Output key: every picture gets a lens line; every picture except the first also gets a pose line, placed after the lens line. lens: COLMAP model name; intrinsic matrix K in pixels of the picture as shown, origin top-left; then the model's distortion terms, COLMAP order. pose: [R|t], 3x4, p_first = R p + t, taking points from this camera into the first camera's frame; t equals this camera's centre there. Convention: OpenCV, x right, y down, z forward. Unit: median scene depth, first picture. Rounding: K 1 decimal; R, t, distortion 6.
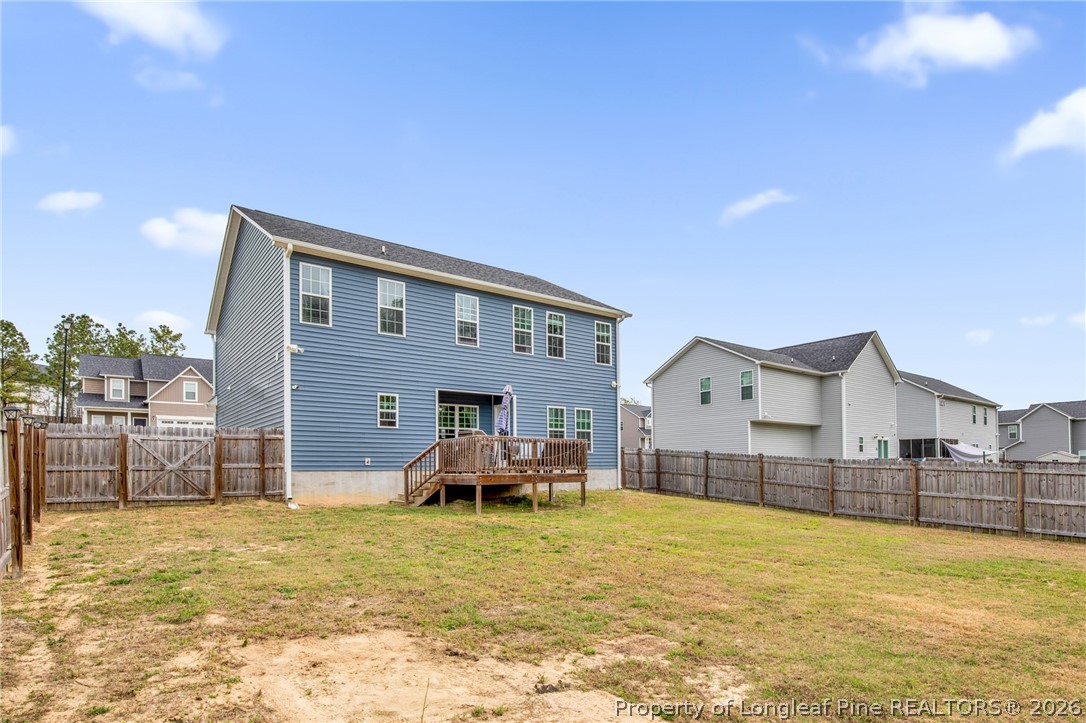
lens RADIAL K [[502.6, 0, 542.0], [0, 502.6, 365.1], [0, 0, 1]] dist [-0.024778, 0.001163]
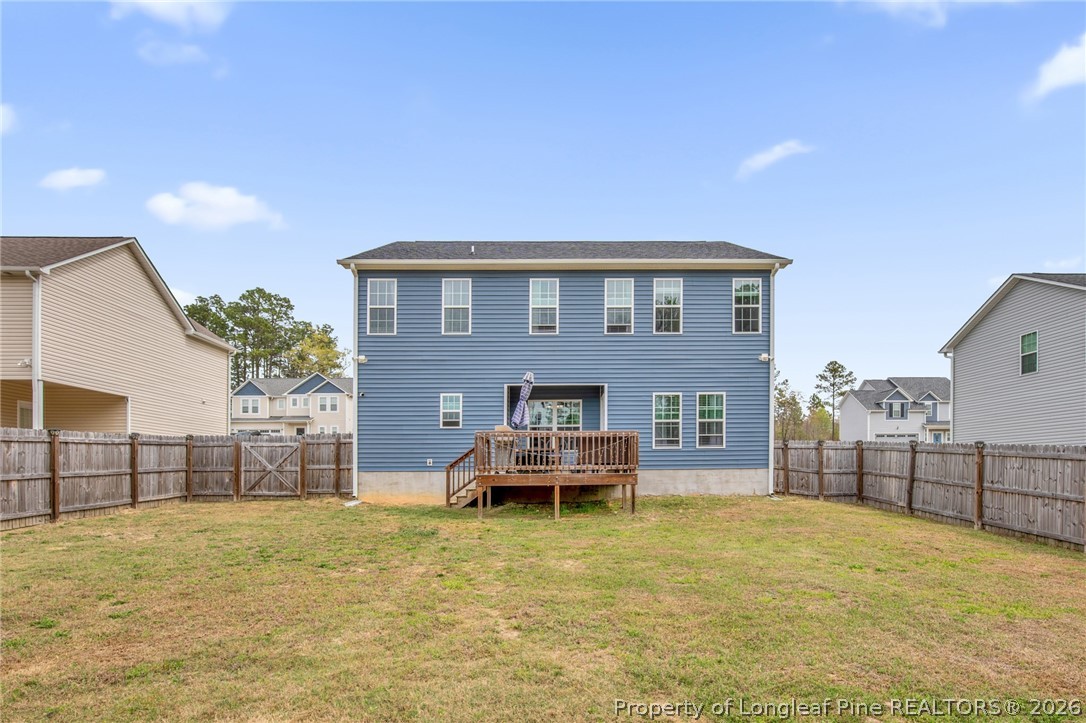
lens RADIAL K [[521.7, 0, 543.8], [0, 521.7, 374.9], [0, 0, 1]] dist [-0.033693, -0.000394]
pose [[0.839482, -0.100199, -0.534069, 0.397344], [0.110857, 0.993762, -0.012191, 0.053395], [0.531959, -0.048972, 0.845353, 0.233564]]
